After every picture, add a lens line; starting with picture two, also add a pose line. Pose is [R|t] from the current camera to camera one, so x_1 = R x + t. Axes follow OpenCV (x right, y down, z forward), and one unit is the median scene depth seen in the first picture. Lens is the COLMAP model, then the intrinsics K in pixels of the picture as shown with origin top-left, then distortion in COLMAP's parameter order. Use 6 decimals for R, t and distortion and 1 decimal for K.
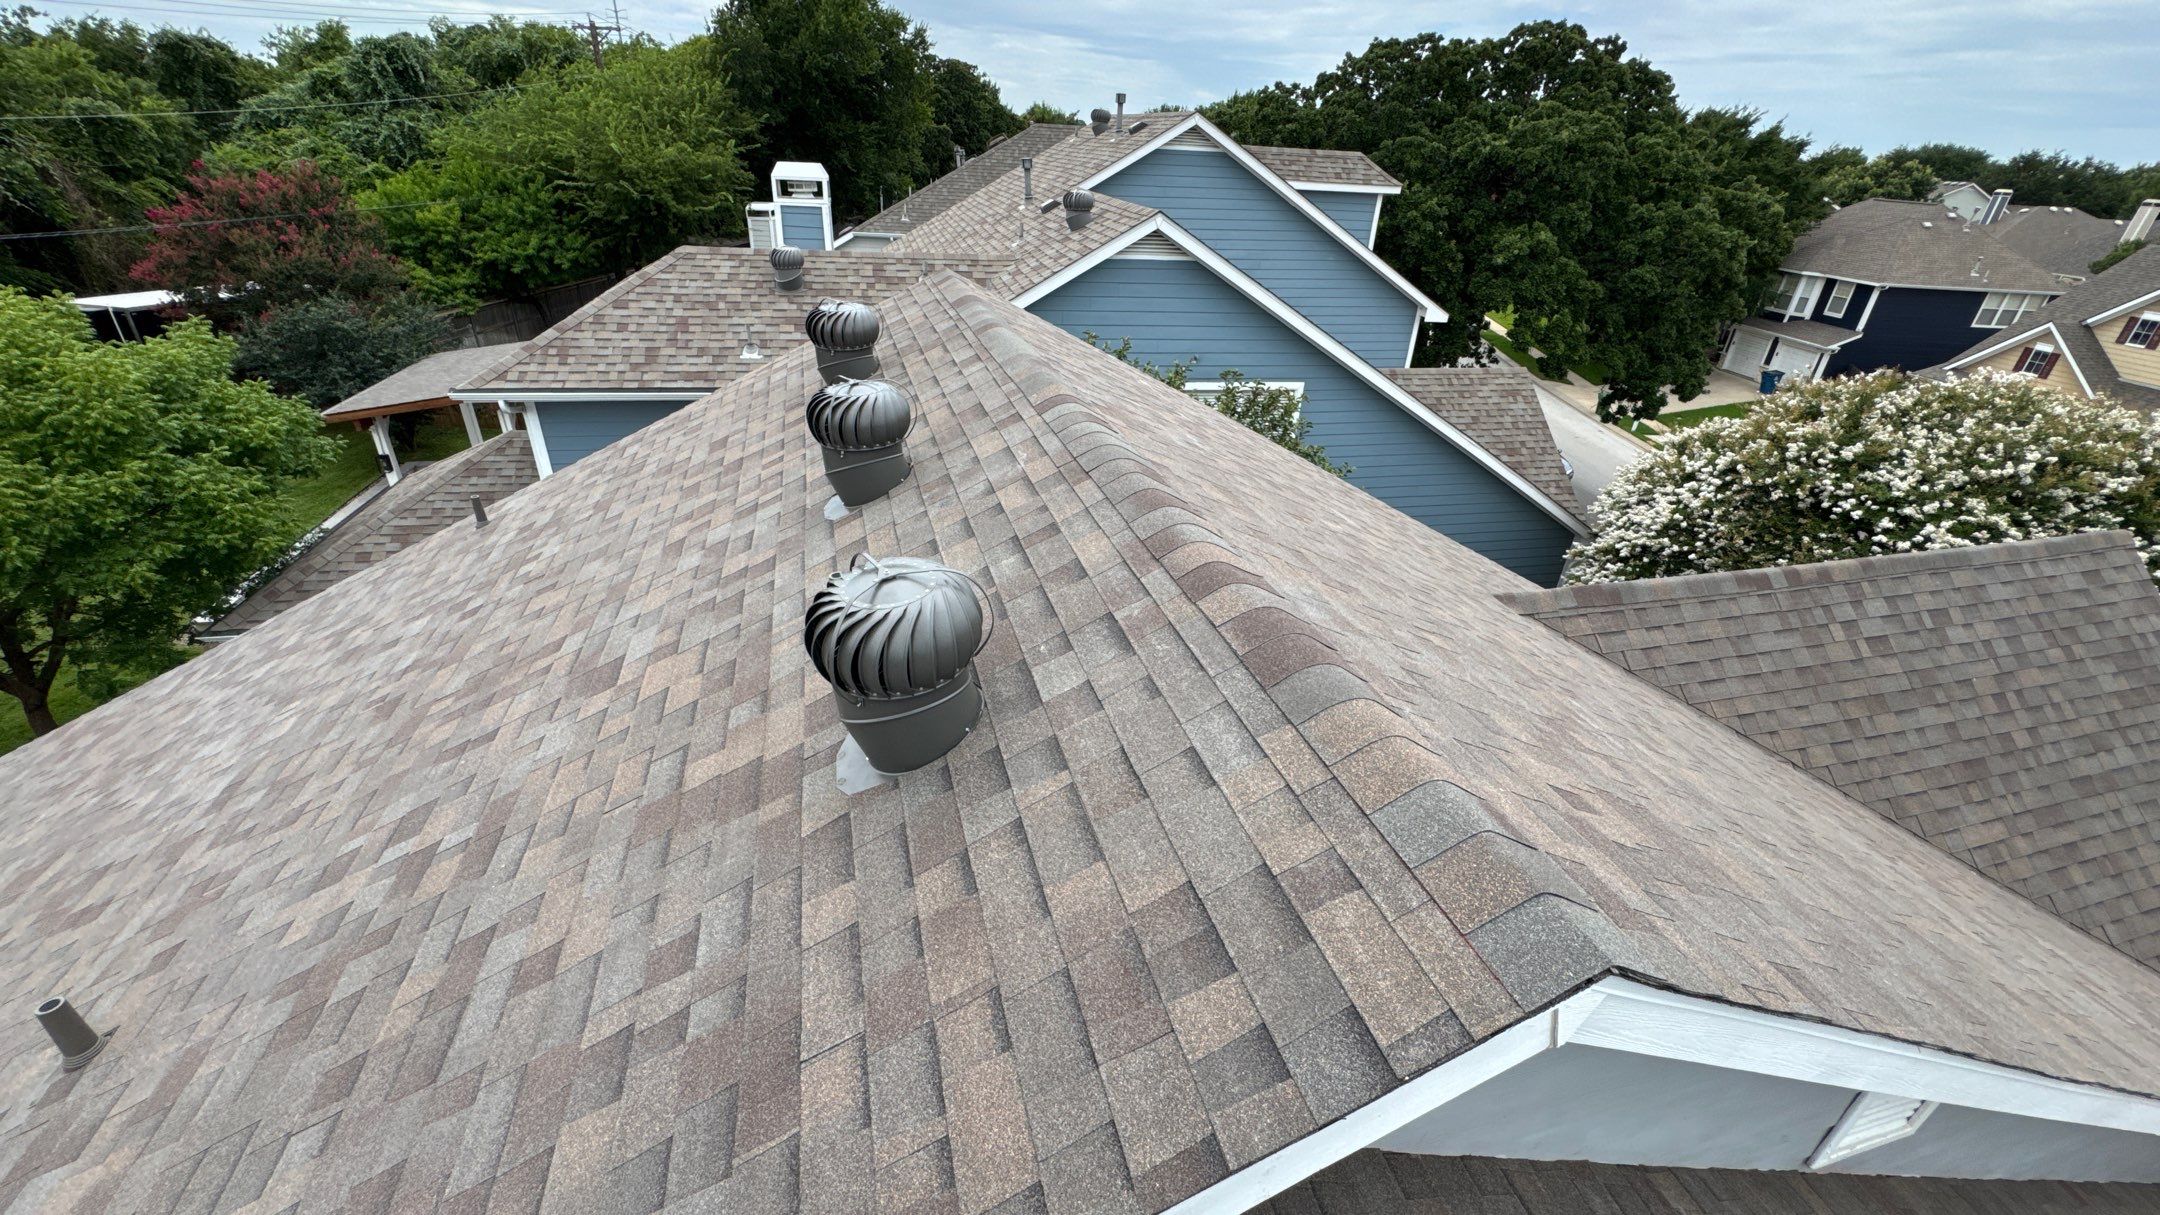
lens RADIAL K [[862.6, 0, 1082.2], [0, 862.6, 606.5], [0, 0, 1]] dist [-0.002257, 0.000157]
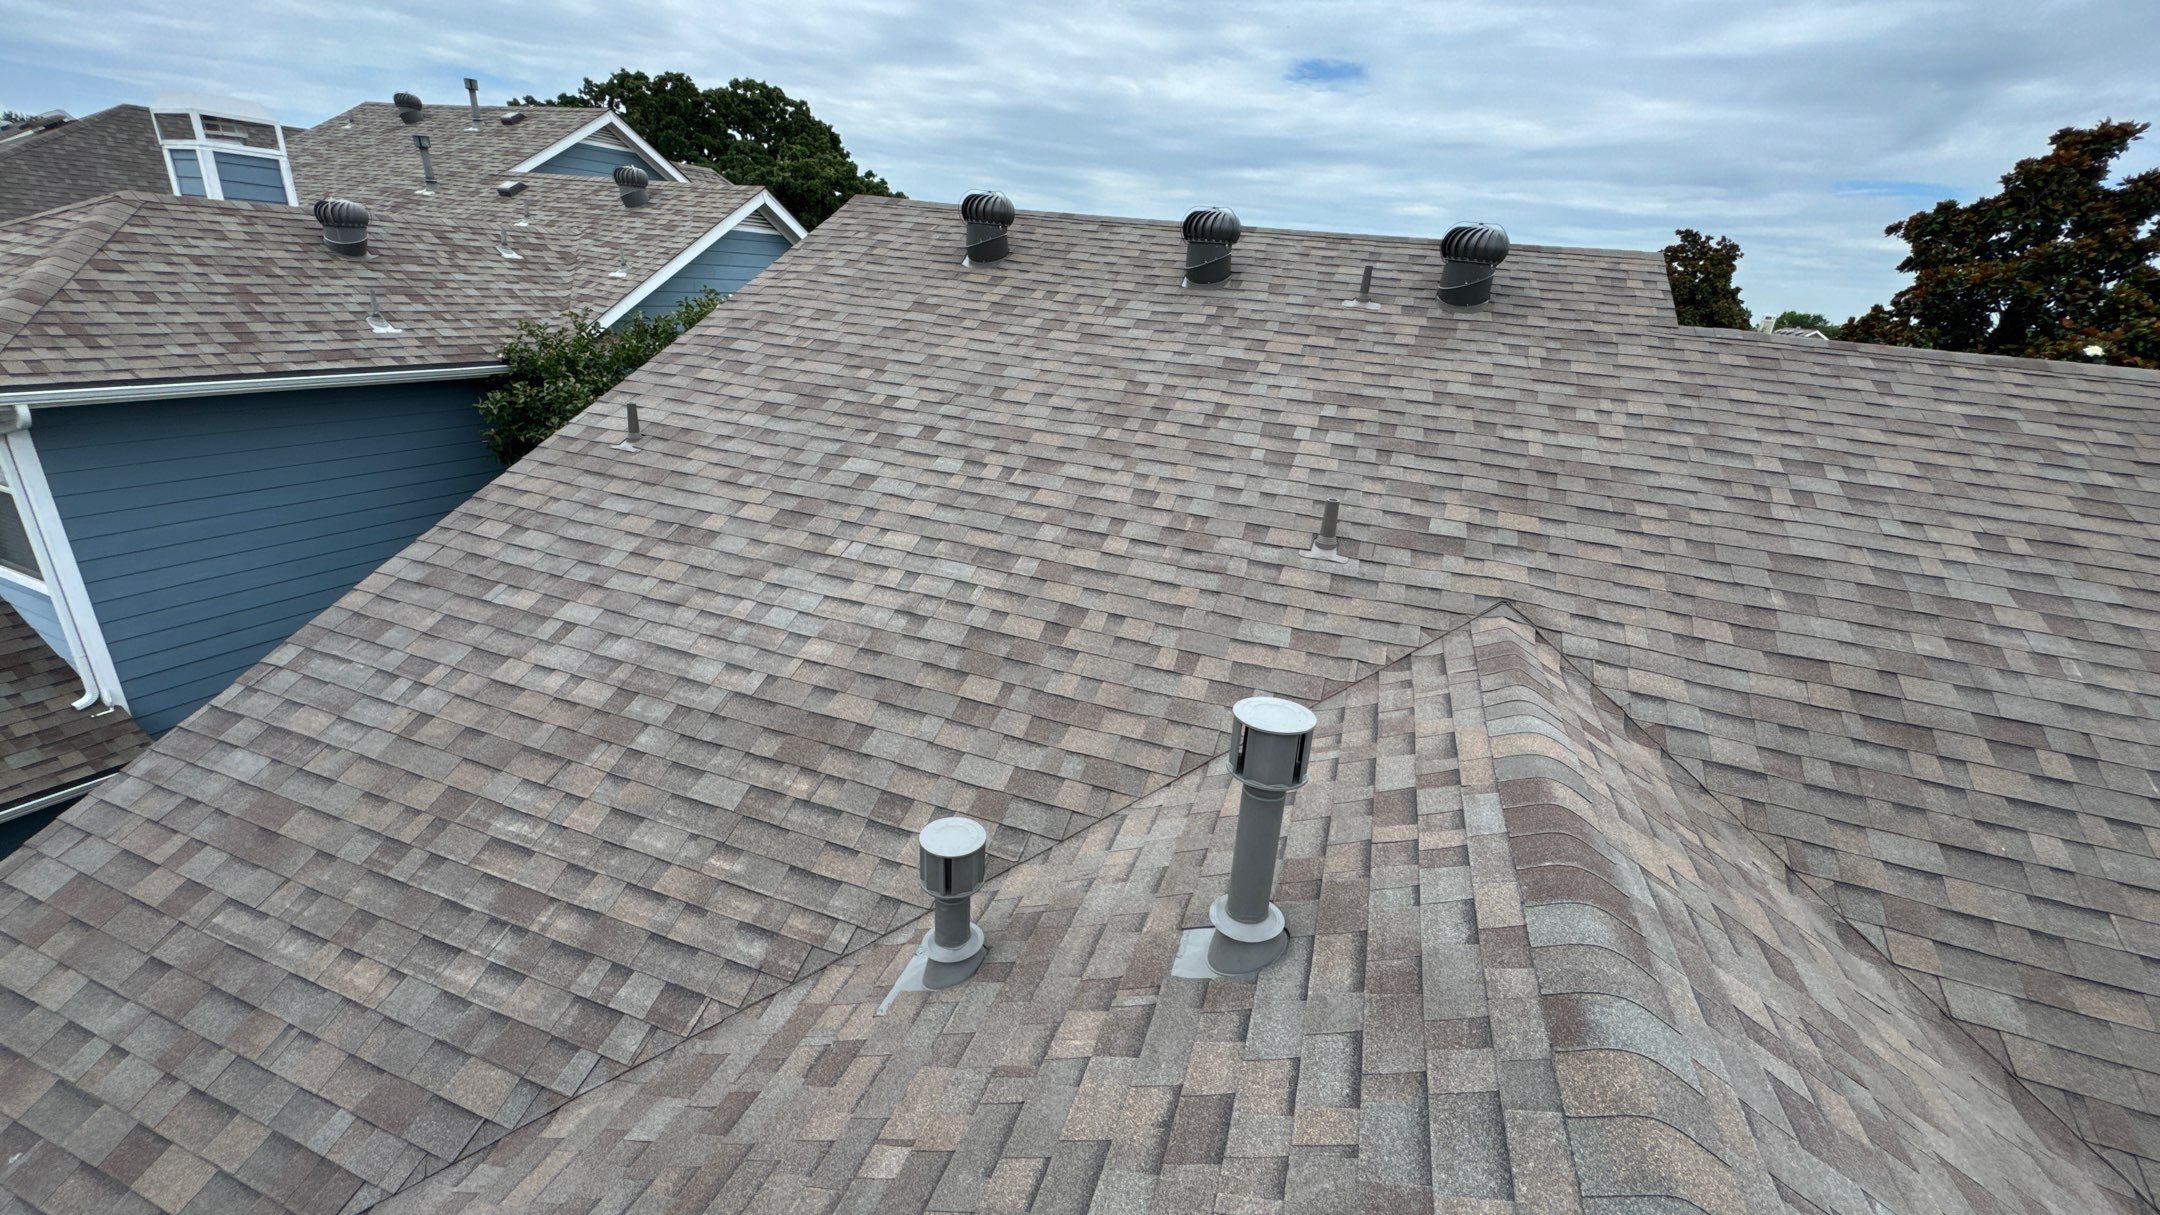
lens RADIAL K [[862.6, 0, 1081.2], [0, 862.6, 604.8], [0, 0, 1]] dist [-0.002257, 0.000157]
pose [[0.577710, -0.293502, 0.761648, -0.586999], [0.339852, 0.934879, 0.102479, 0.064957], [-0.742126, 0.199645, 0.639837, 0.070713]]
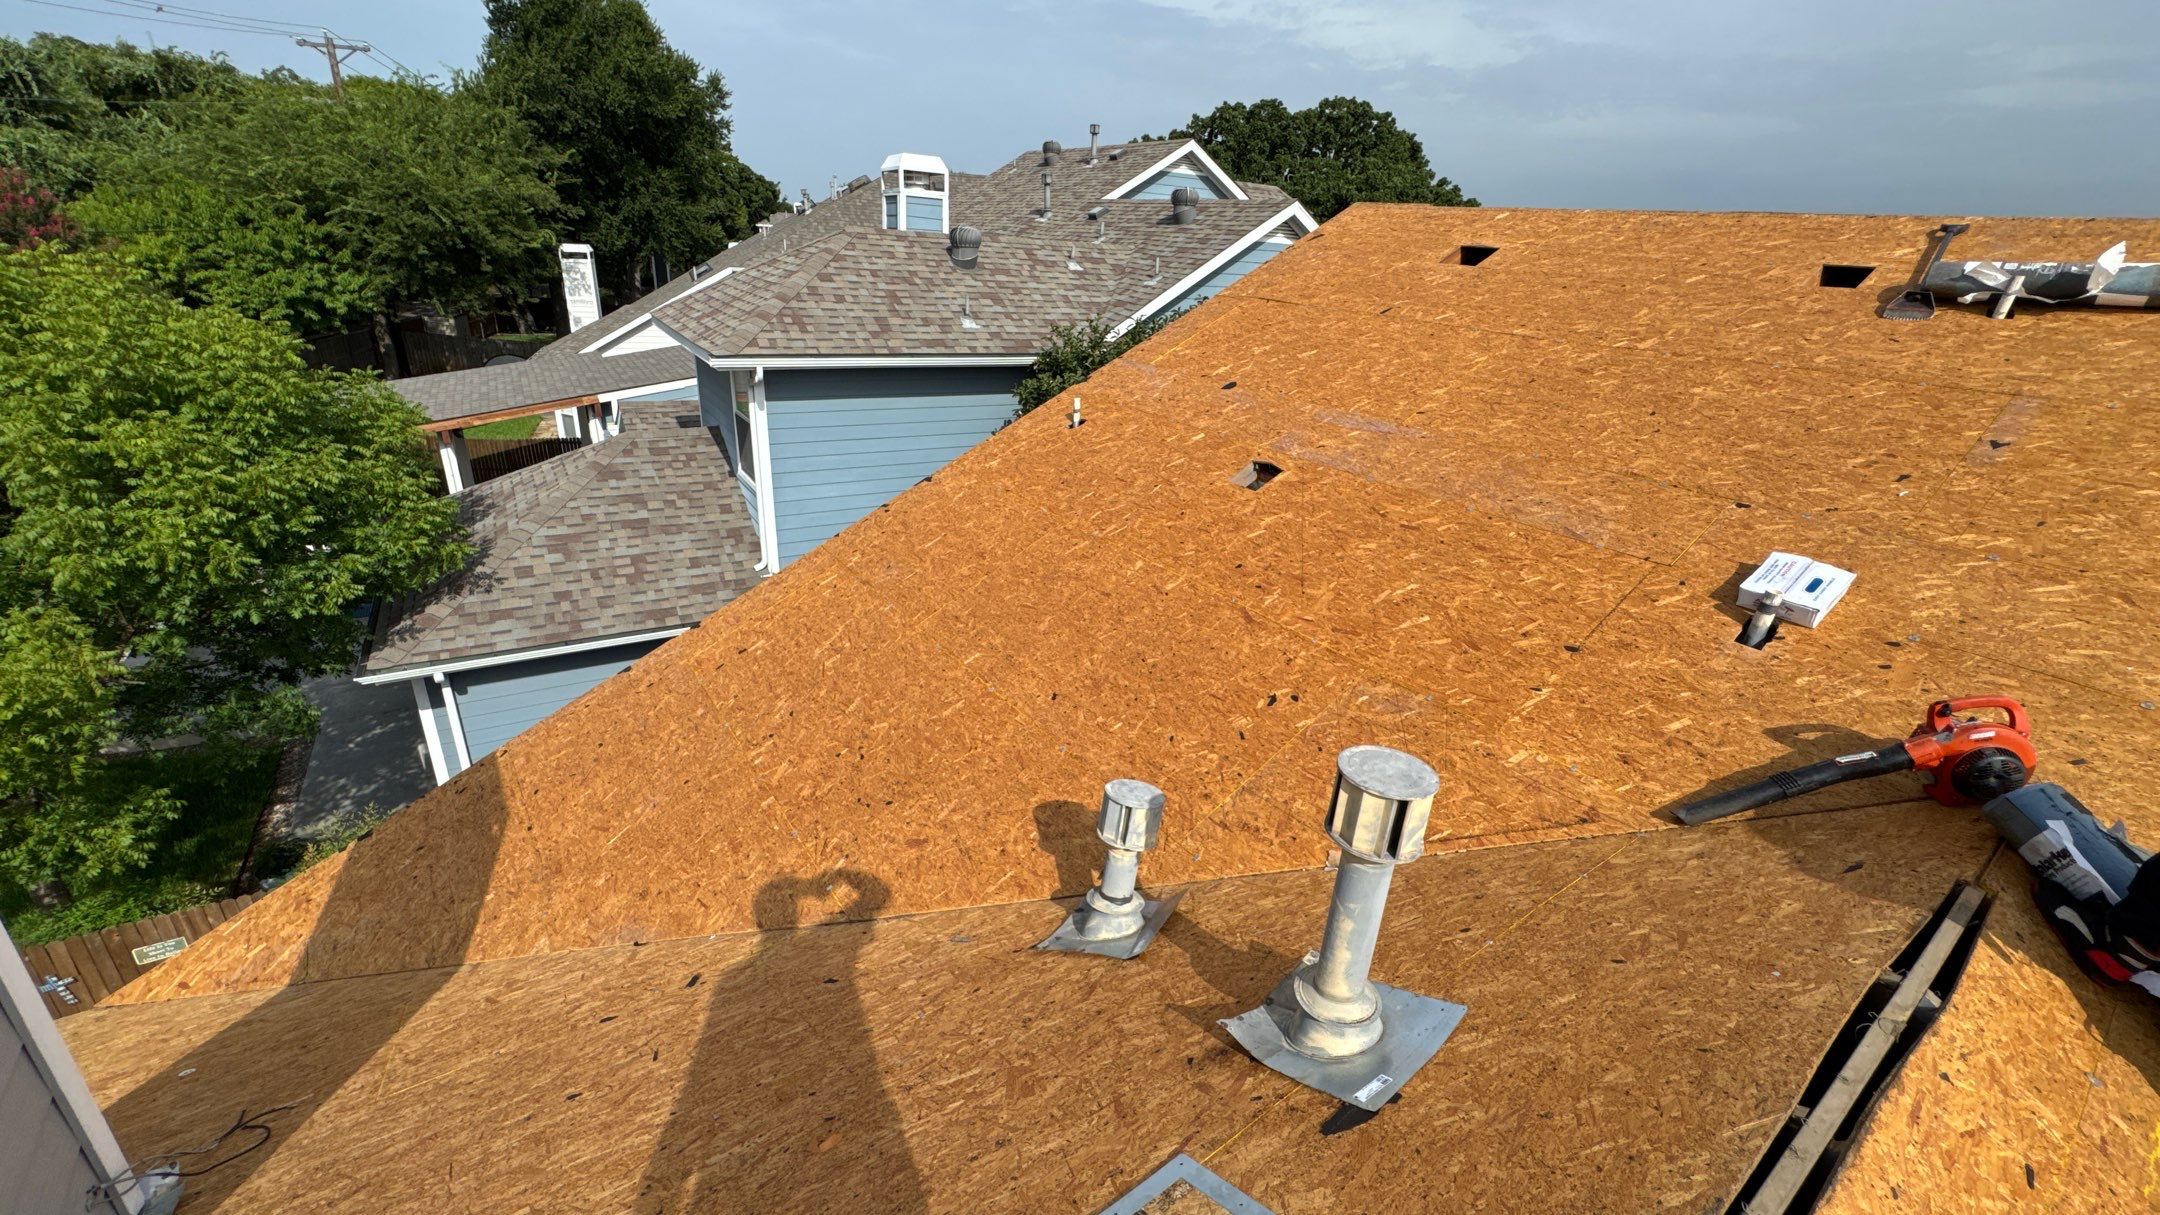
lens RADIAL K [[862.6, 0, 1079.6], [0, 862.6, 604.1], [0, 0, 1]] dist [-0.002257, 0.000157]
pose [[0.940594, -0.121360, 0.317103, -0.532346], [0.145789, 0.987820, -0.054387, 0.088976], [-0.306640, 0.097386, 0.946830, 0.032171]]
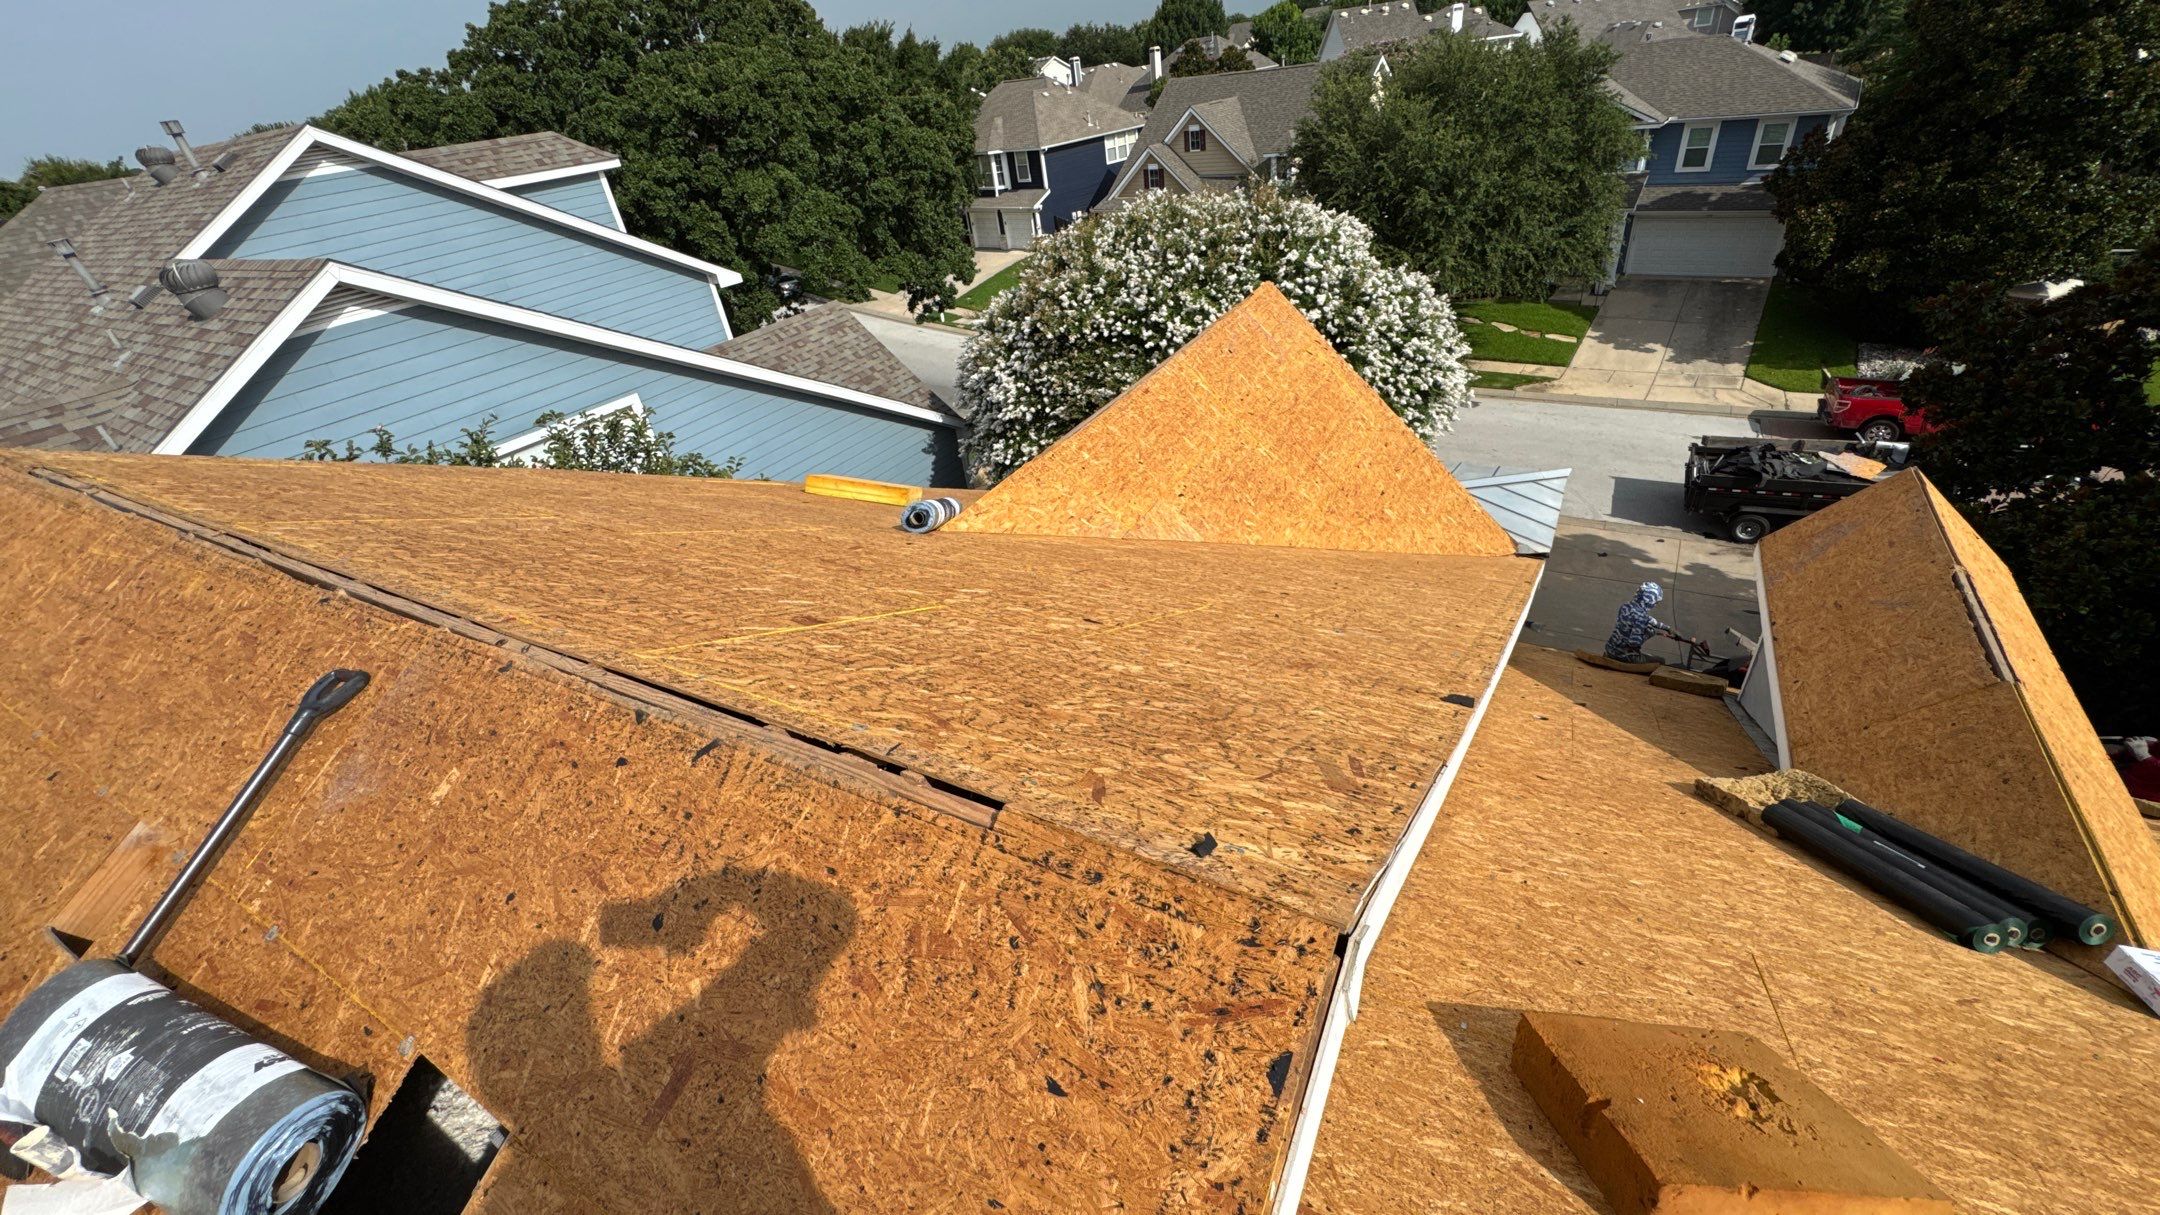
lens RADIAL K [[862.6, 0, 1082.5], [0, 862.6, 602.8], [0, 0, 1]] dist [-0.002257, 0.000157]
pose [[0.699285, -0.488749, 0.521655, 0.009880], [0.468414, 0.864541, 0.182091, -0.019928], [-0.539989, 0.117017, 0.833498, 0.035565]]
